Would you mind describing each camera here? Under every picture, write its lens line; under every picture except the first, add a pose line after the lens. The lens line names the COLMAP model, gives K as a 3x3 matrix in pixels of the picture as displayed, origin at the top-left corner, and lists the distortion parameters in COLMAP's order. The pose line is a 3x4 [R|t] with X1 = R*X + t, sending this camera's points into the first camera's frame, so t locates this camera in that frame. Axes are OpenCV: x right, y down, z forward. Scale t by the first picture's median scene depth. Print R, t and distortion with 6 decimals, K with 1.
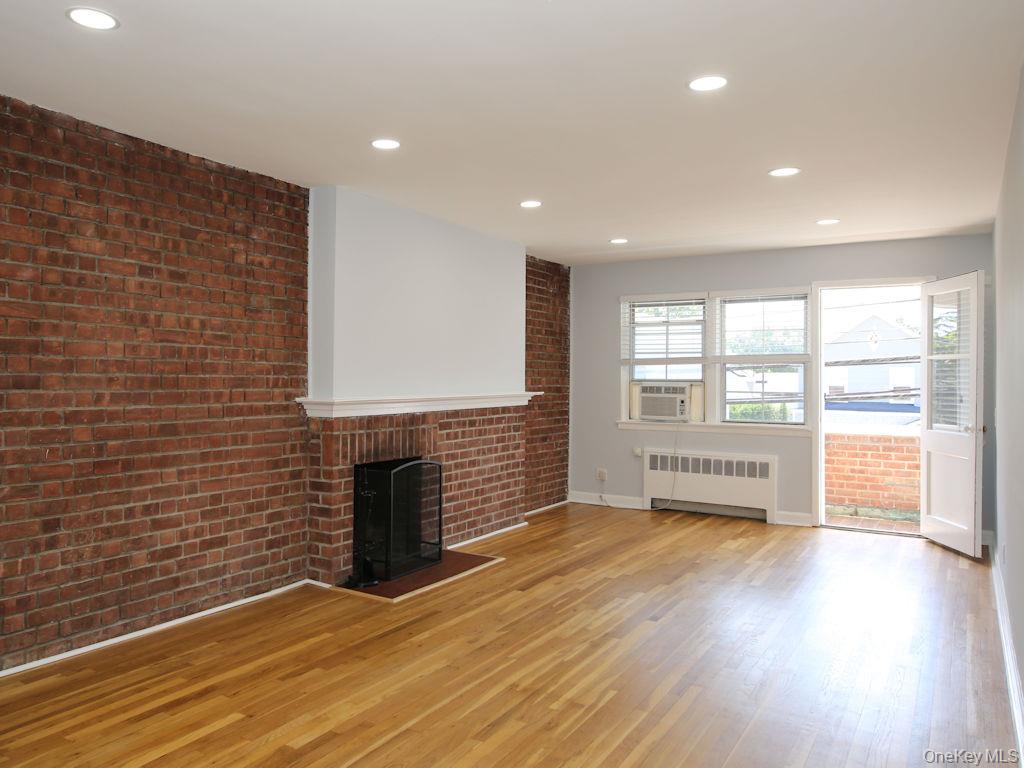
lens RADIAL K [[734.9, 0, 513.2], [0, 734.9, 382.3], [0, 0, 1]] dist [0.002347, -0.000680]
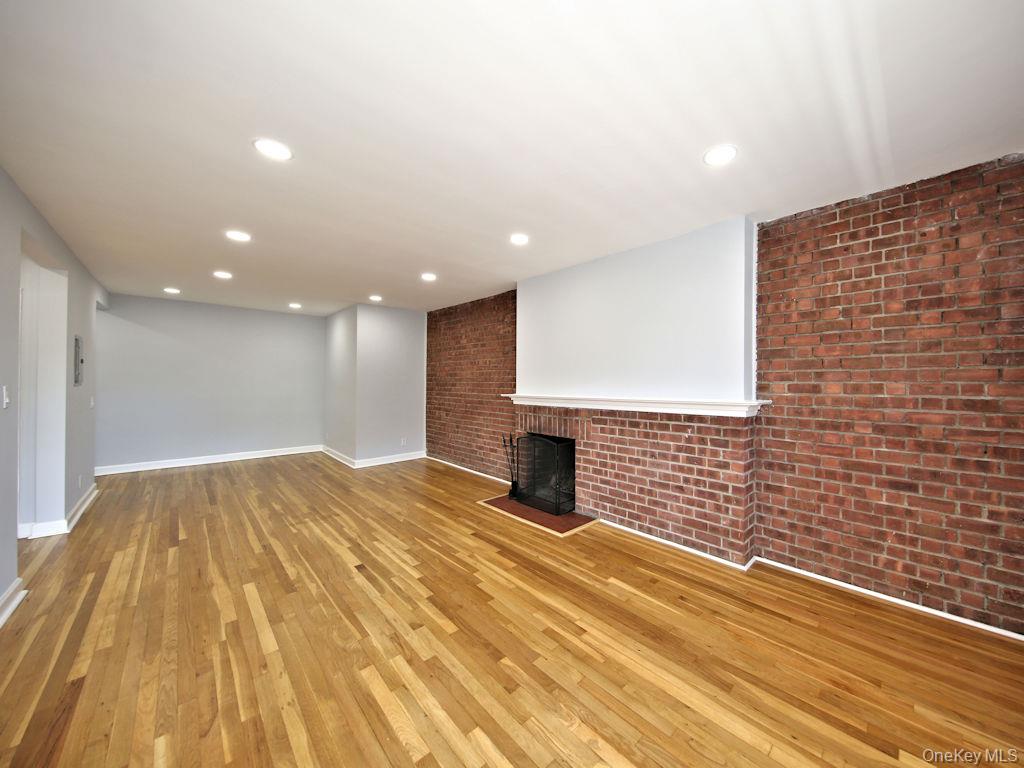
lens RADIAL K [[338.5, 0, 515.6], [0, 338.5, 382.6], [0, 0, 1]] dist [-0.000001, -0.000119]
pose [[-0.237823, -0.005549, -0.971293, 0.487270], [-0.008115, 0.999960, -0.003726, -0.003442], [0.971275, 0.006996, -0.237859, 0.965439]]
